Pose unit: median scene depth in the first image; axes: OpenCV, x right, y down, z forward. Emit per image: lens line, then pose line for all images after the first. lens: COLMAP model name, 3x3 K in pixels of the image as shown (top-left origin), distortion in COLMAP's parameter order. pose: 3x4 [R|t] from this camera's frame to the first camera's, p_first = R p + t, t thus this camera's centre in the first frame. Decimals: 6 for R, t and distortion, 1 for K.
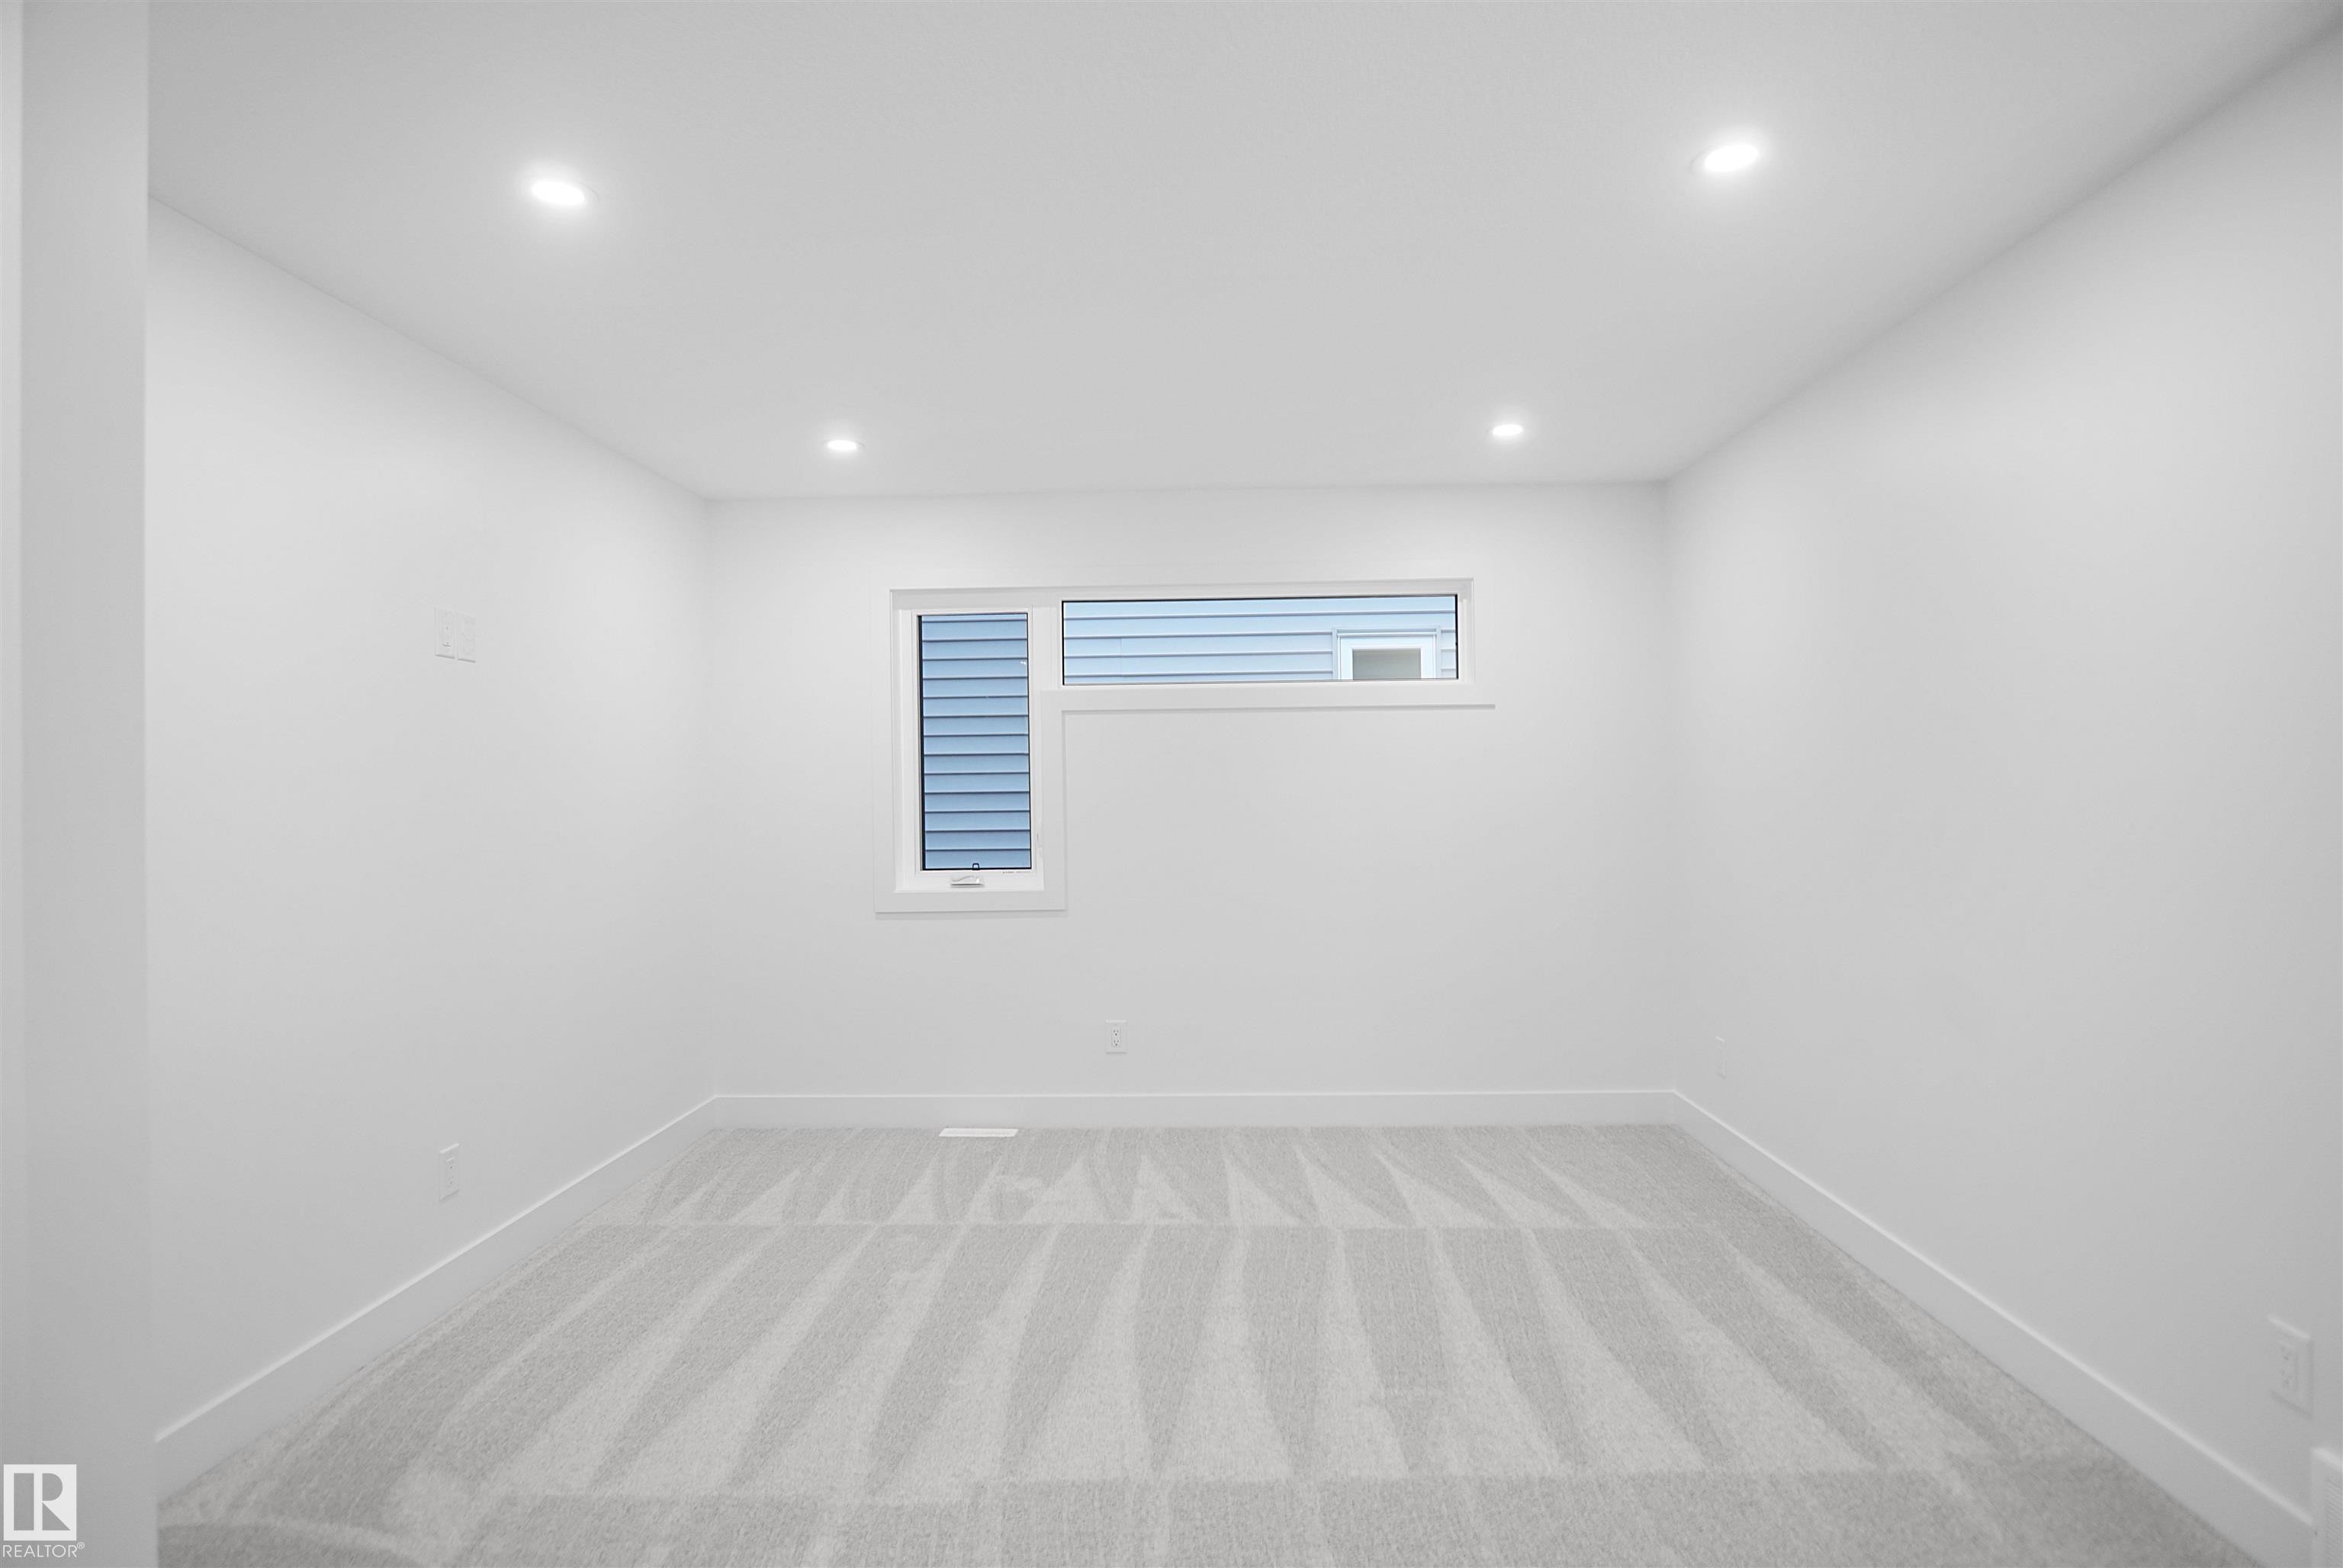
lens RADIAL K [[1272.4, 0, 1184.8], [0, 1272.4, 770.2], [0, 0, 1]] dist [-0.026444, 0.011233]
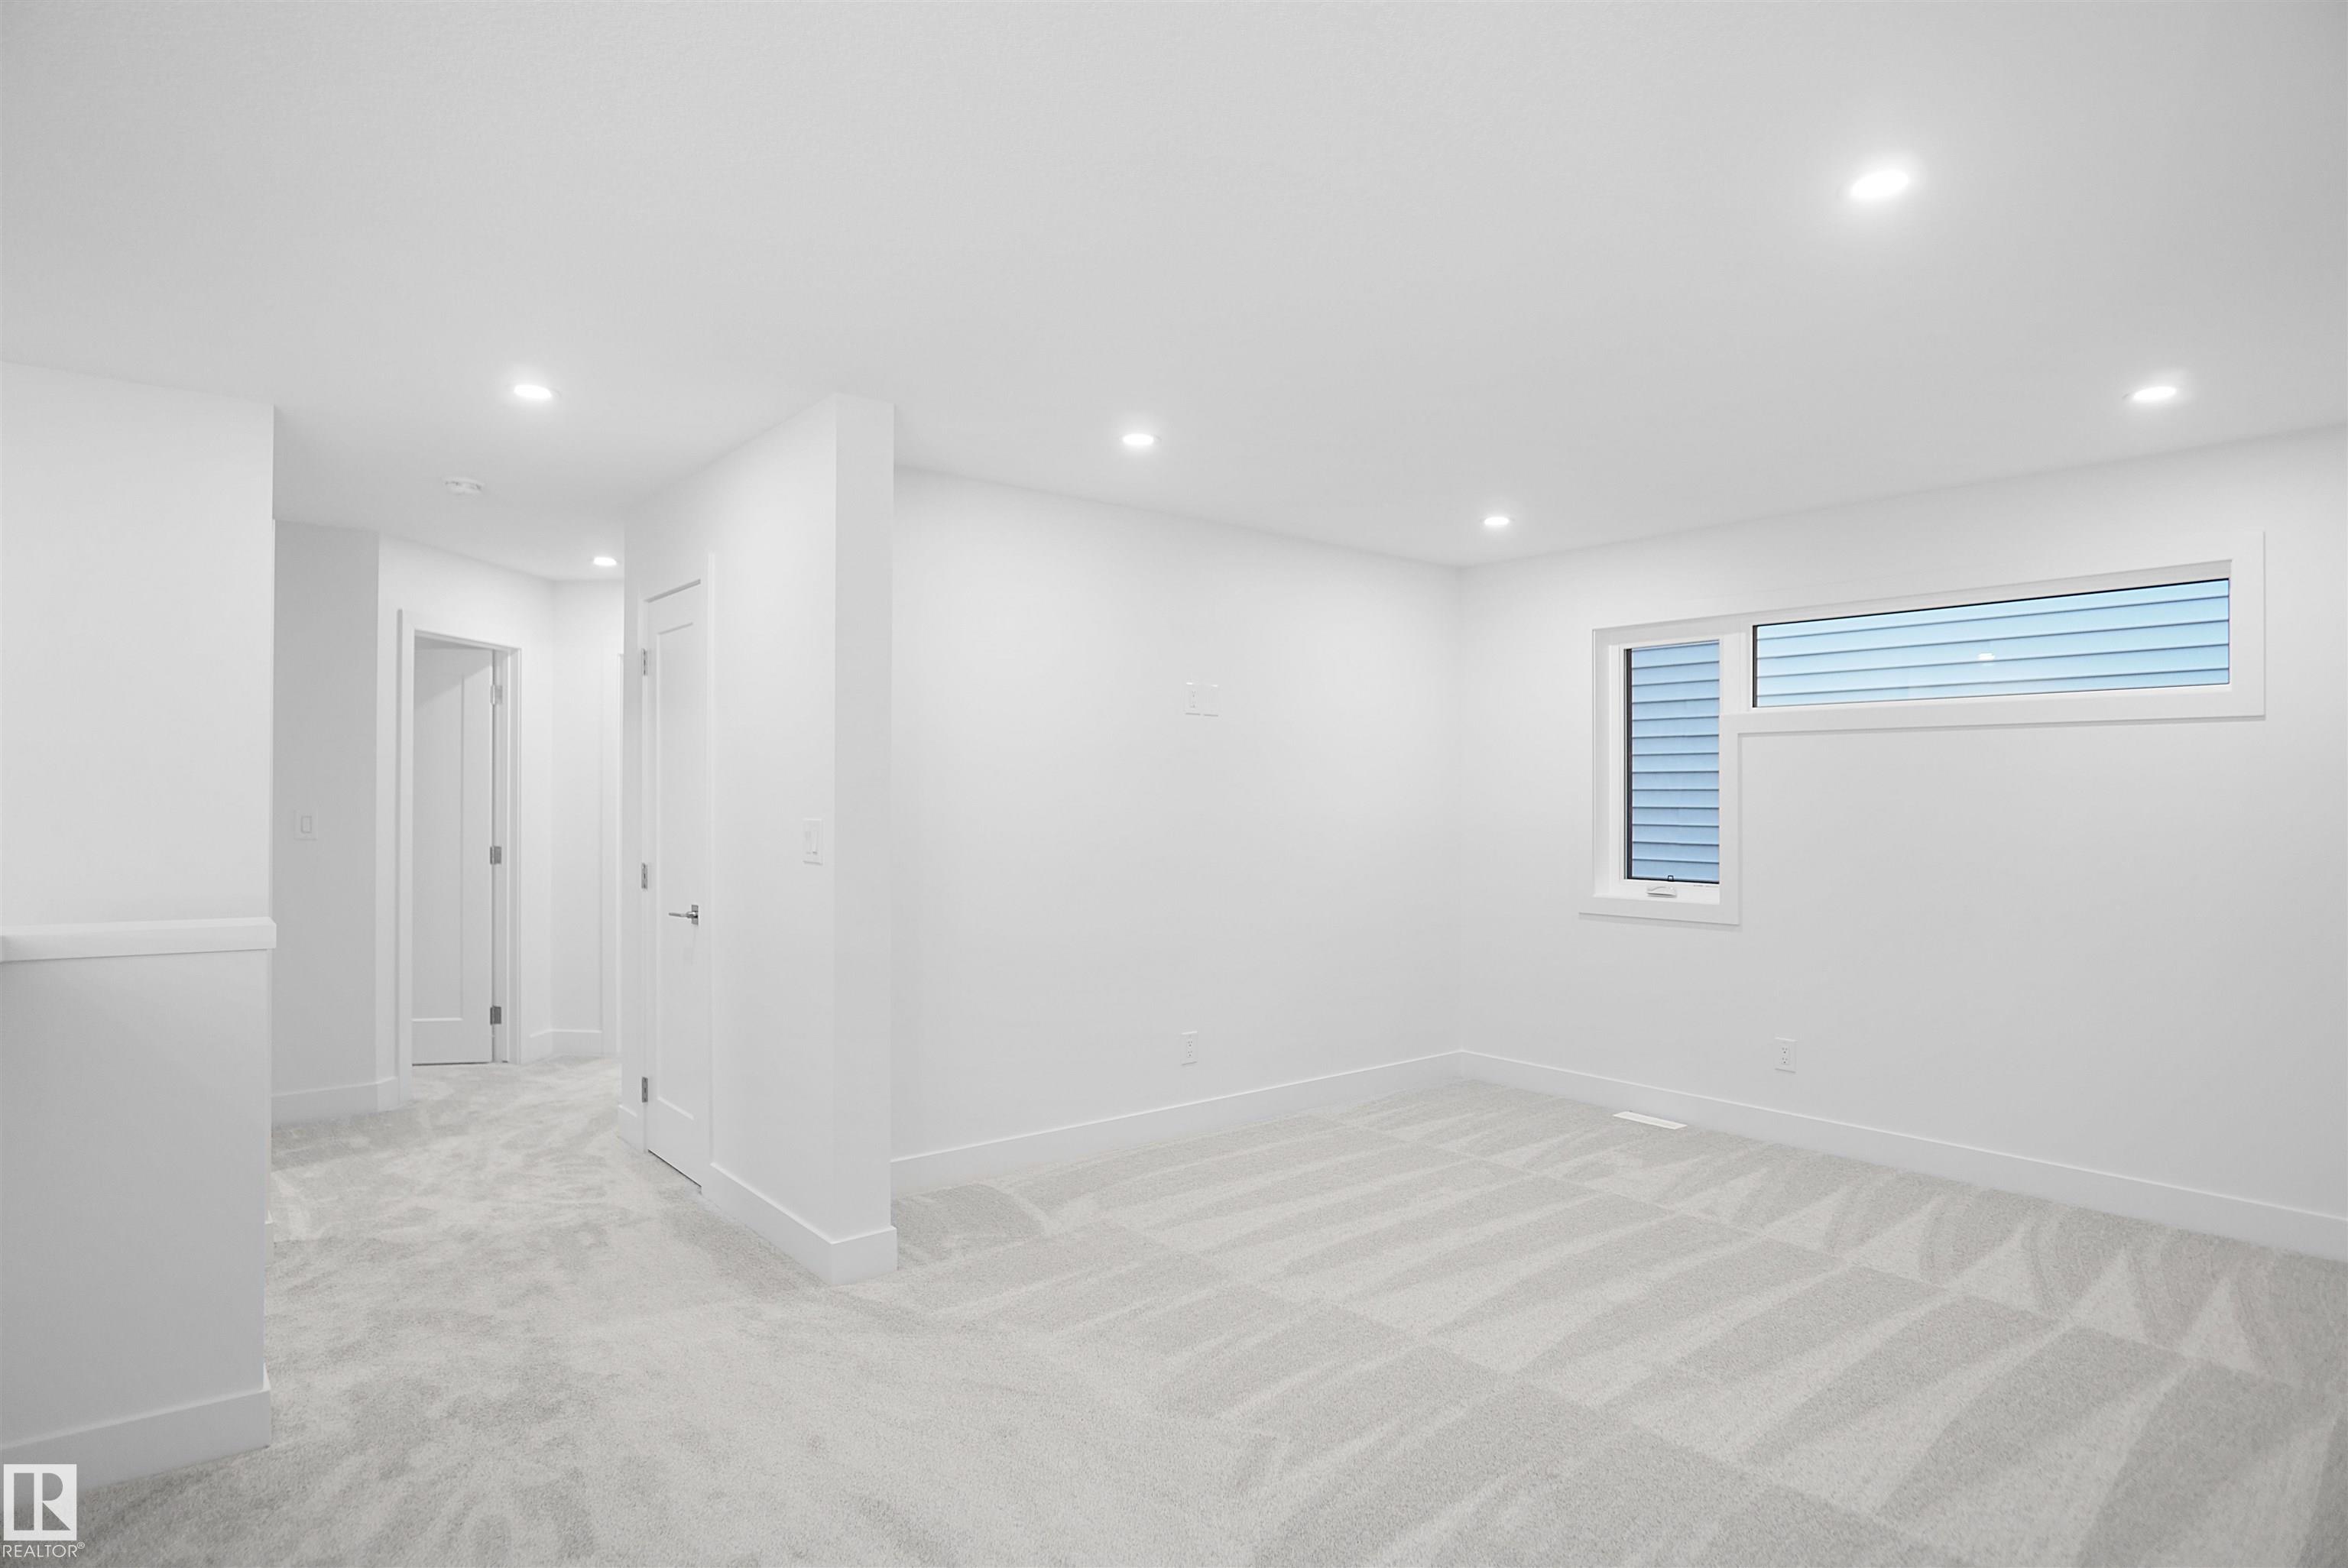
lens RADIAL K [[1275.0, 0, 1187.3], [0, 1275.0, 770.1], [0, 0, 1]] dist [-0.026444, 0.011233]
pose [[0.665579, 0.001405, -0.746326, 0.469228], [-0.006653, 0.999970, -0.004051, -0.011601], [0.746298, 0.007662, 0.665568, -0.034084]]
